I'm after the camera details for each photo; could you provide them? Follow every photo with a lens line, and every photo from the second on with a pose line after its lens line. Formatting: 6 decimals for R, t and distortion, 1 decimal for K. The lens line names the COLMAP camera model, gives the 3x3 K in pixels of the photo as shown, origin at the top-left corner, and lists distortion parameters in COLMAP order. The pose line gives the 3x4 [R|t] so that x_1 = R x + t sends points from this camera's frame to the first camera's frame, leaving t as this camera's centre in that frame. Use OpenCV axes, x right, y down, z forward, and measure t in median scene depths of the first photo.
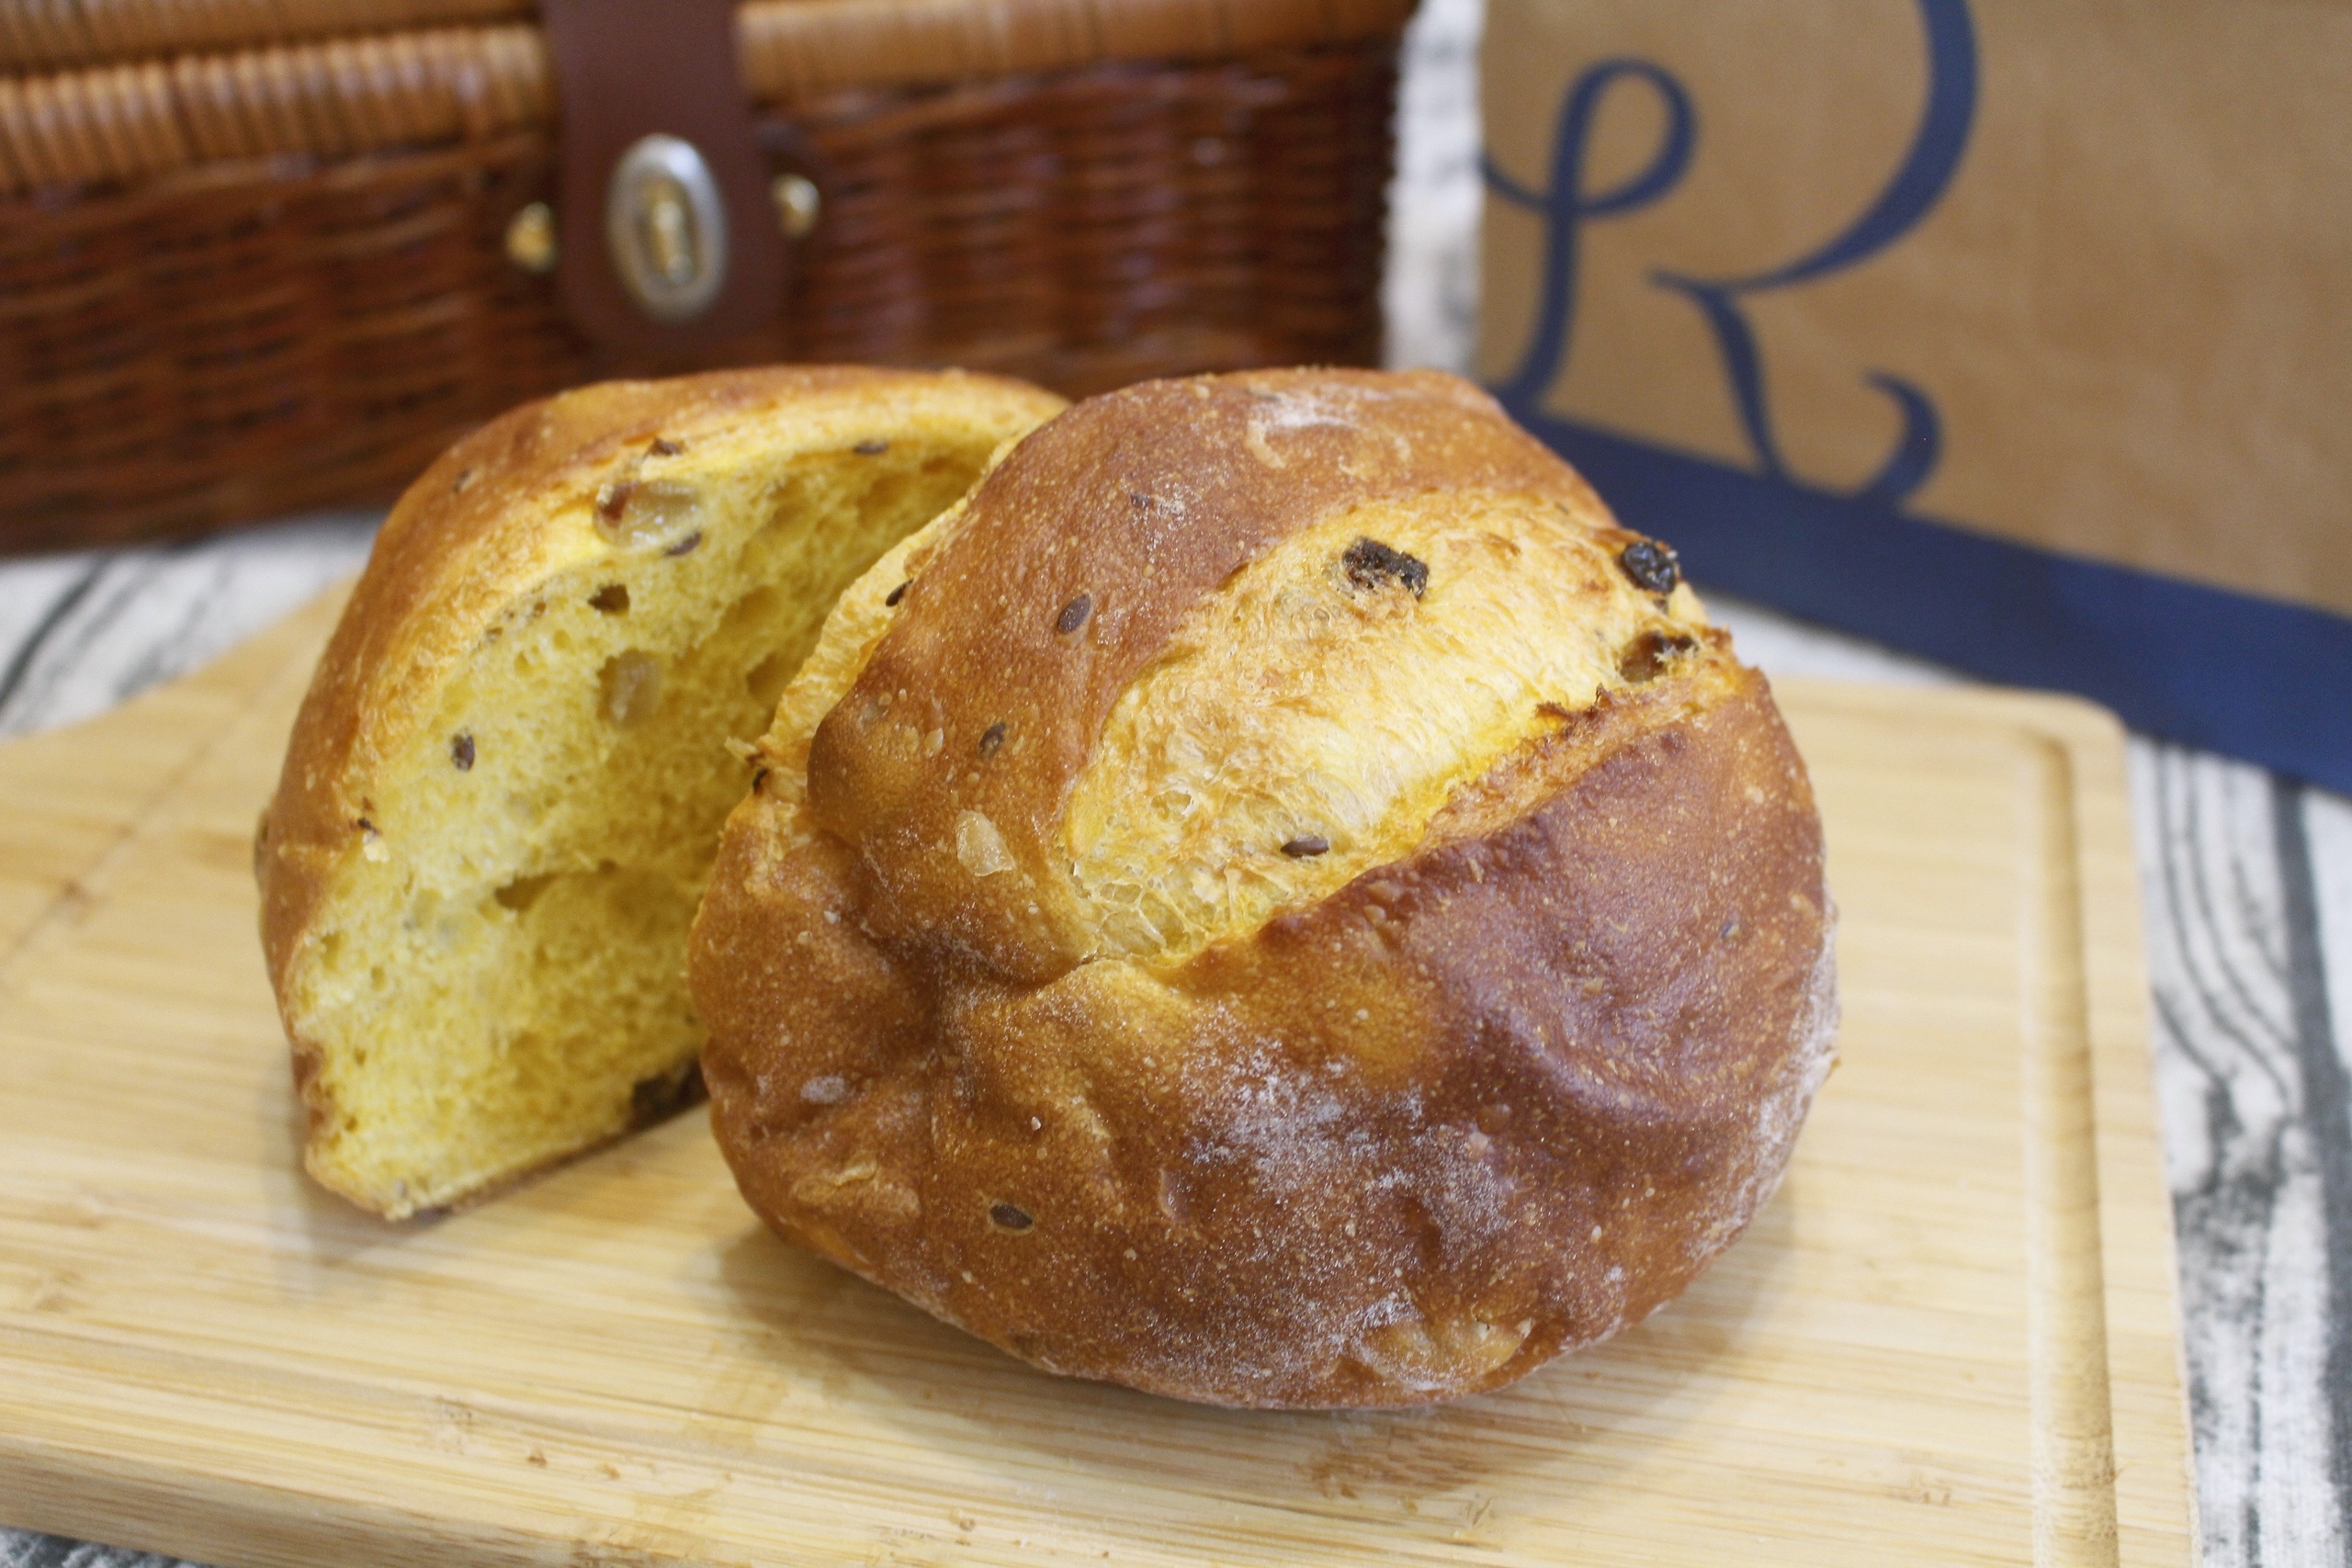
lens RADIAL K [[3041.2, 0, 1176.0], [0, 3041.2, 784.0], [0, 0, 1]] dist [-0.014813, -0.042769]
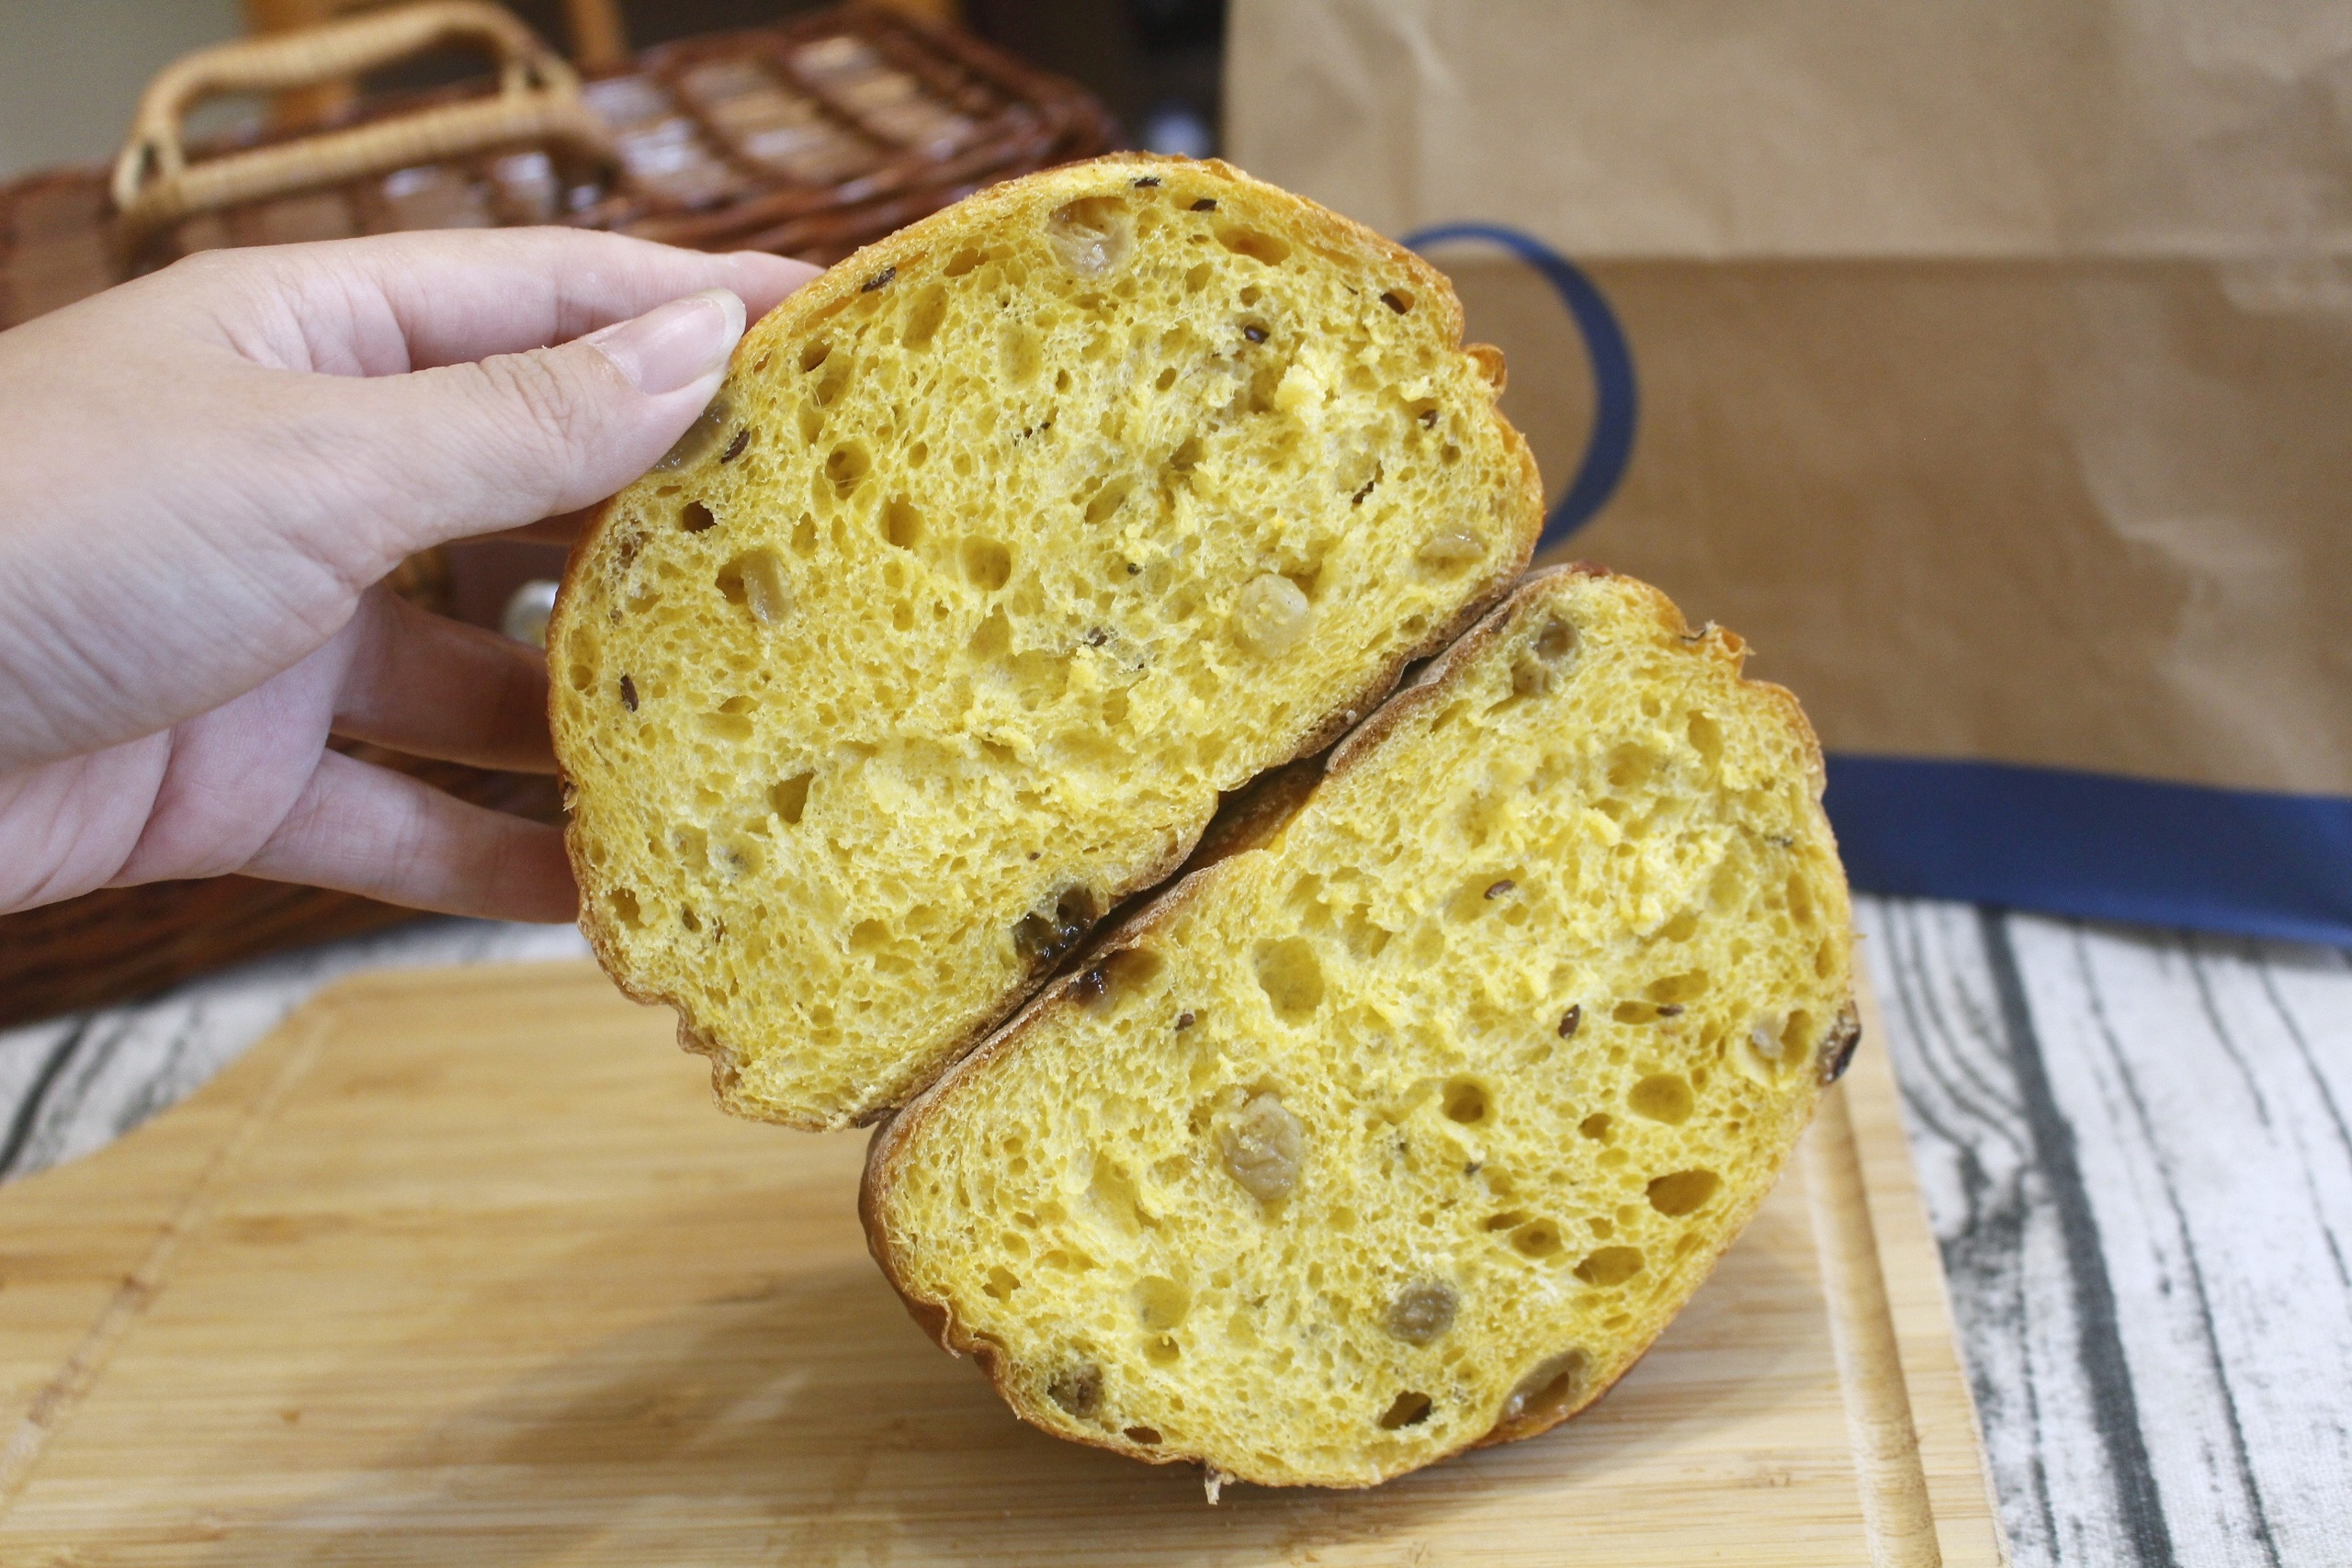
lens RADIAL K [[3041.2, 0, 1176.0], [0, 3041.2, 784.0], [0, 0, 1]] dist [-0.014813, -0.042769]
pose [[0.986217, -0.148620, 0.072717, -0.031291], [0.156686, 0.980098, -0.121894, 0.056238], [-0.053154, 0.131608, 0.989876, -0.198066]]
